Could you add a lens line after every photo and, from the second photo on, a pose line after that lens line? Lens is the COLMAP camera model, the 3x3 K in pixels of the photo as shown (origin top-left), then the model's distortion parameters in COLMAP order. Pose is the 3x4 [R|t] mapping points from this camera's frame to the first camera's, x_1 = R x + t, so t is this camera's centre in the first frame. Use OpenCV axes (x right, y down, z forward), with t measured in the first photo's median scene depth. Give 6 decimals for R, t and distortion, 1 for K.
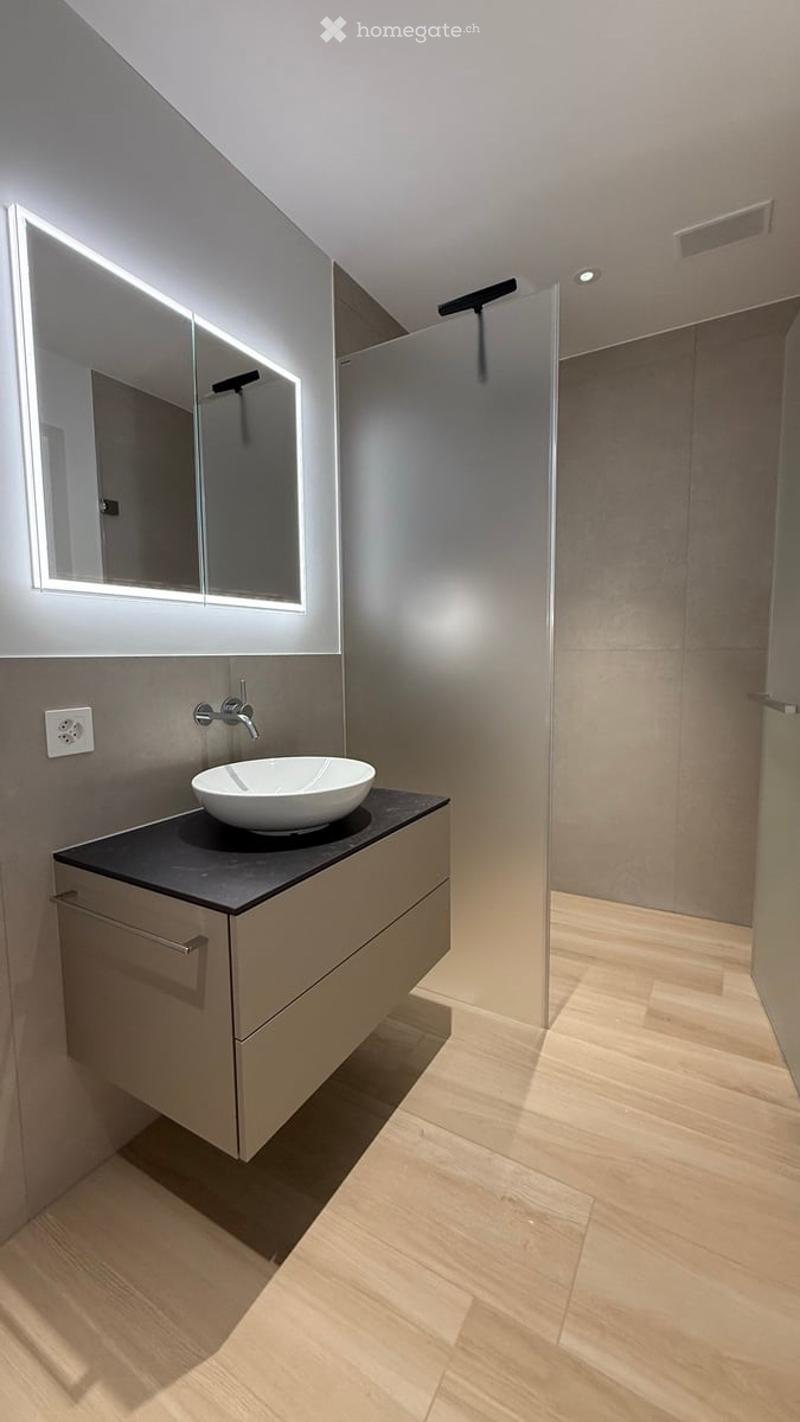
lens RADIAL K [[574.5, 0, 394.8], [0, 574.5, 710.2], [0, 0, 1]] dist [-0.004327, -0.000121]
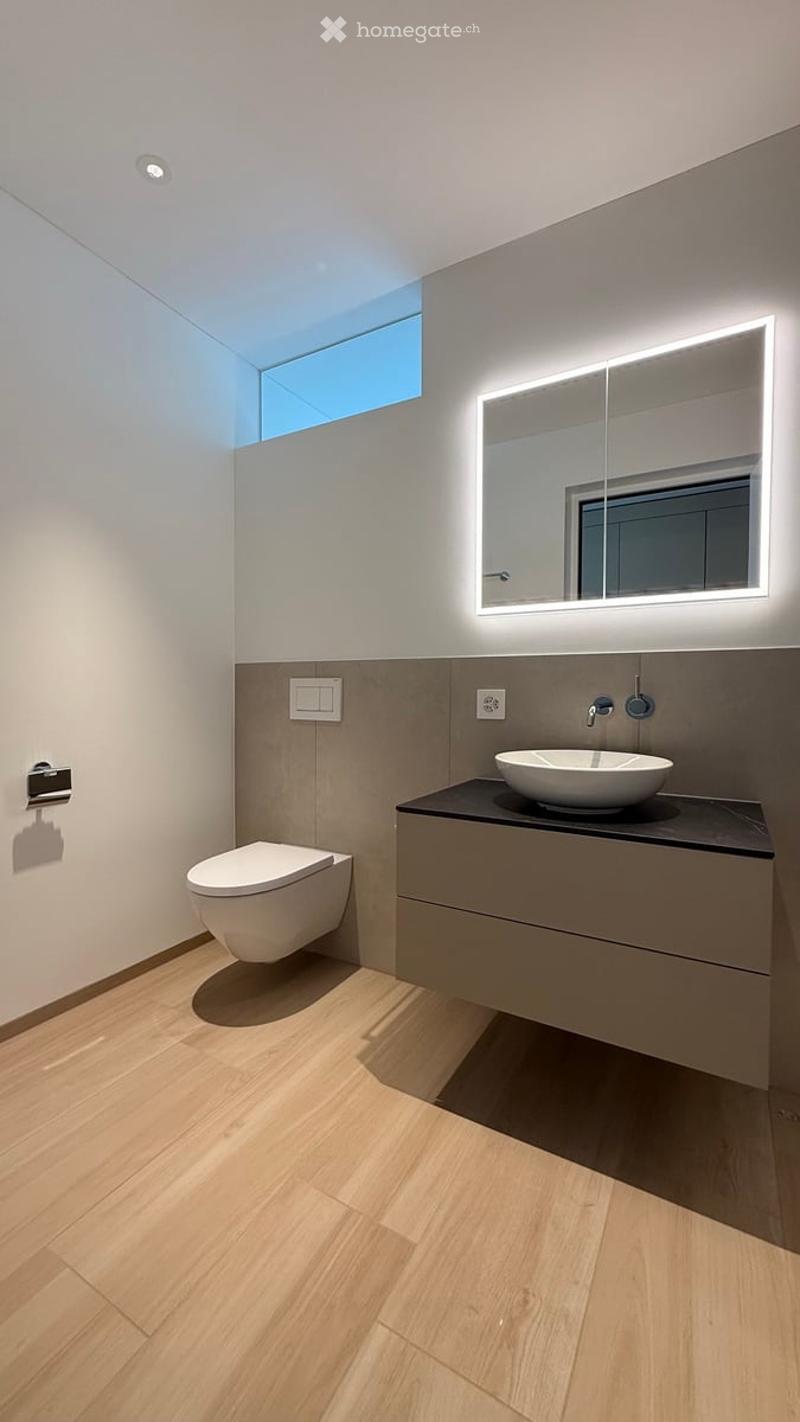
lens RADIAL K [[574.5, 0, 395.5], [0, 574.5, 706.8], [0, 0, 1]] dist [-0.004327, -0.000121]
pose [[-0.007323, 0.039919, -0.999176, 1.013624], [-0.098491, 0.994316, 0.040447, 0.005647], [0.995111, 0.098706, -0.003350, 0.764133]]
